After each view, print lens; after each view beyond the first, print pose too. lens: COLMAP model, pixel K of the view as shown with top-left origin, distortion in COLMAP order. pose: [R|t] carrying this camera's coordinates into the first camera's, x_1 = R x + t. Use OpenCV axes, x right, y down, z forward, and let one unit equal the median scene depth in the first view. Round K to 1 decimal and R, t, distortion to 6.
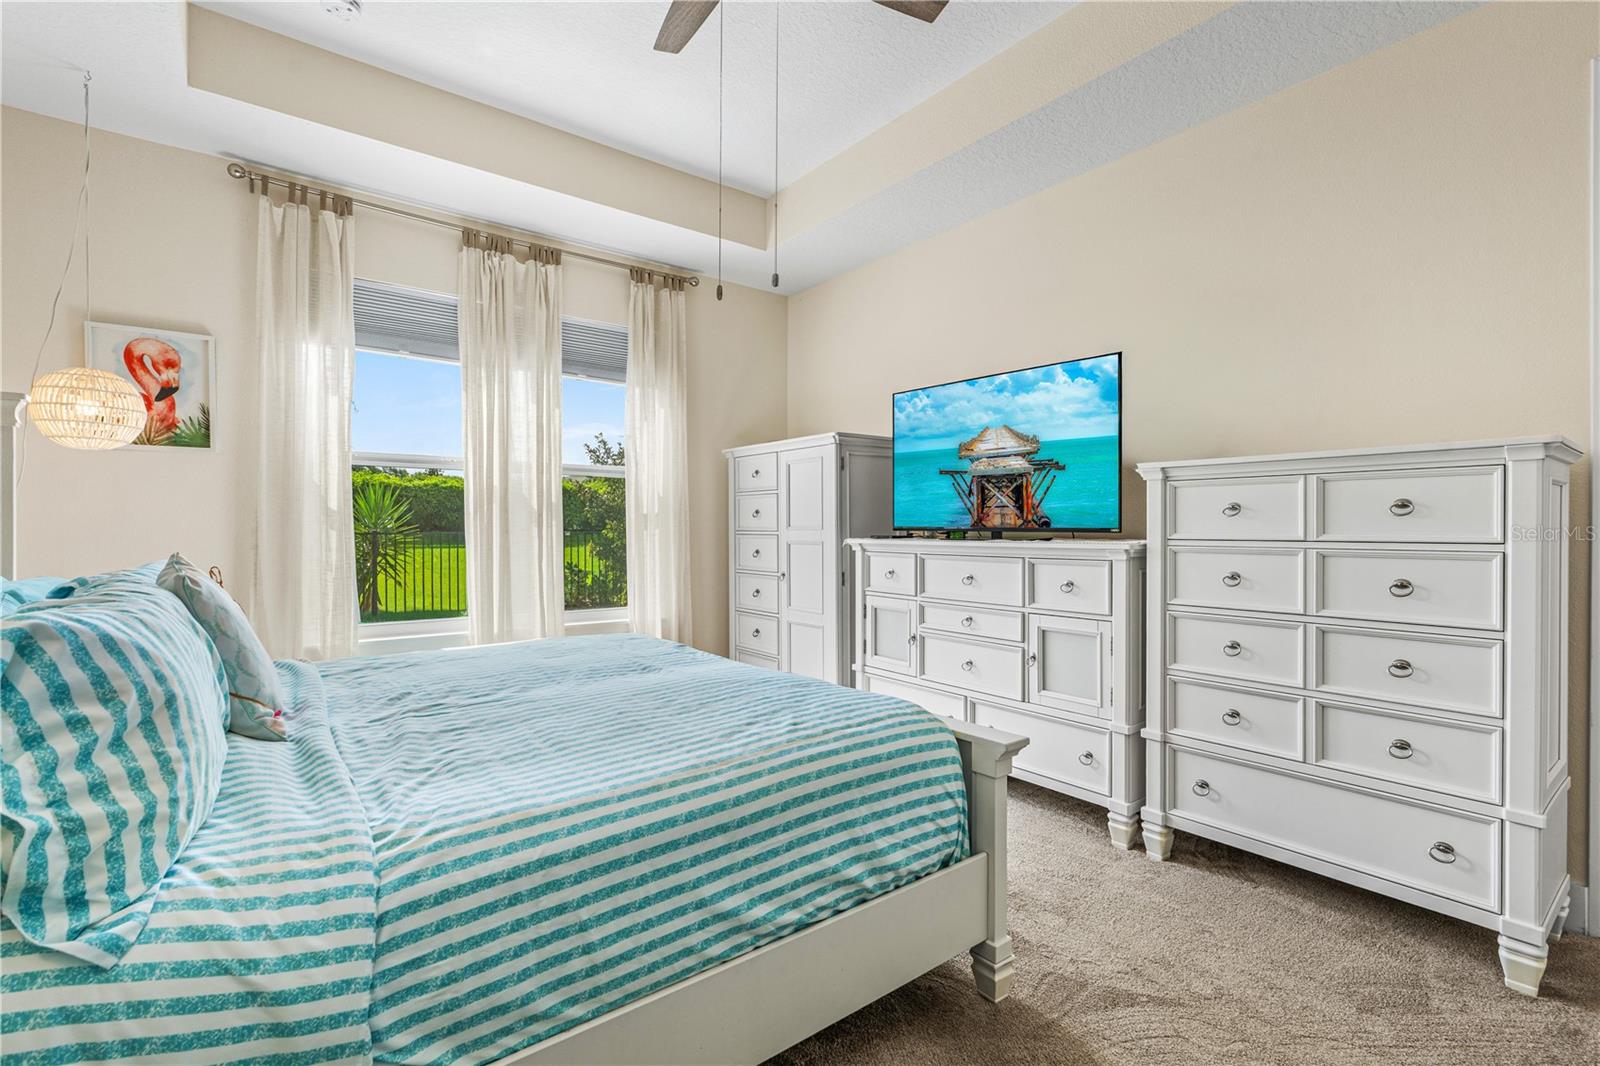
lens RADIAL K [[739.7, 0, 803.9], [0, 739.7, 536.6], [0, 0, 1]] dist [-0.000329, 0.000353]
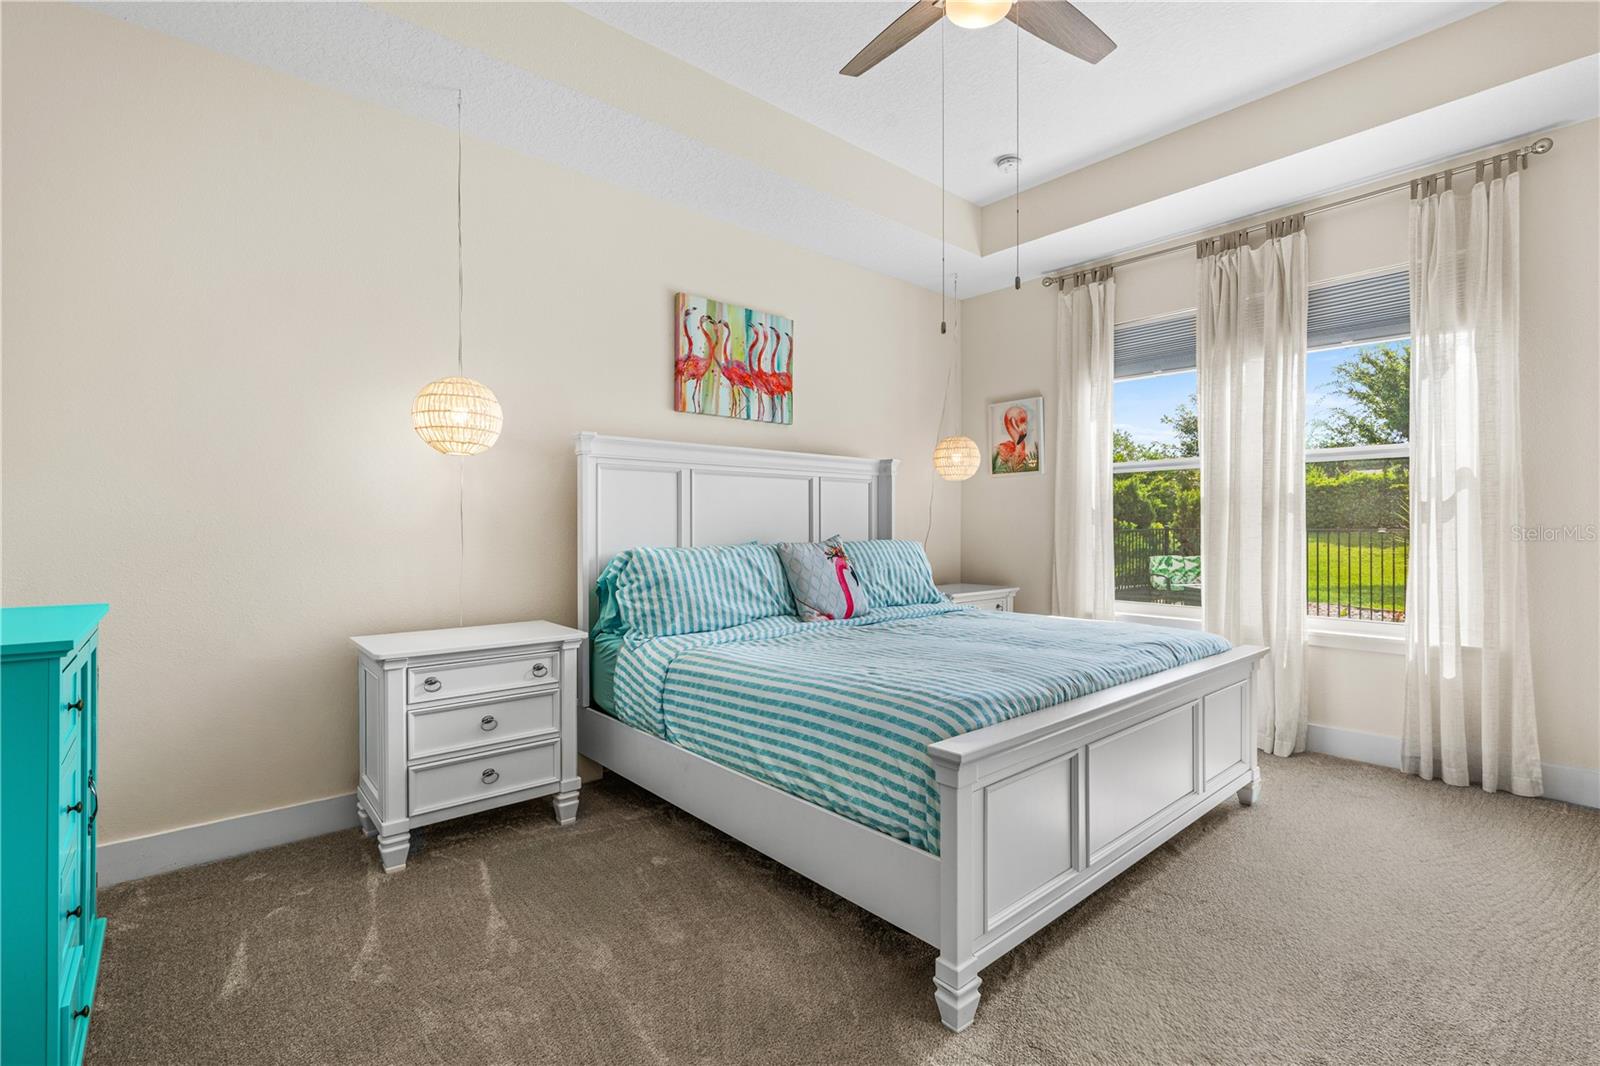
lens RADIAL K [[705.1, 0, 754.4], [0, 705.1, 534.9], [0, 0, 1]] dist [-0.030610, -0.000113]
pose [[0.010836, 0.008991, -0.999901, 1.319628], [-0.008760, 0.999922, 0.008896, 0.005729], [0.999903, 0.008662, 0.010914, 0.863443]]
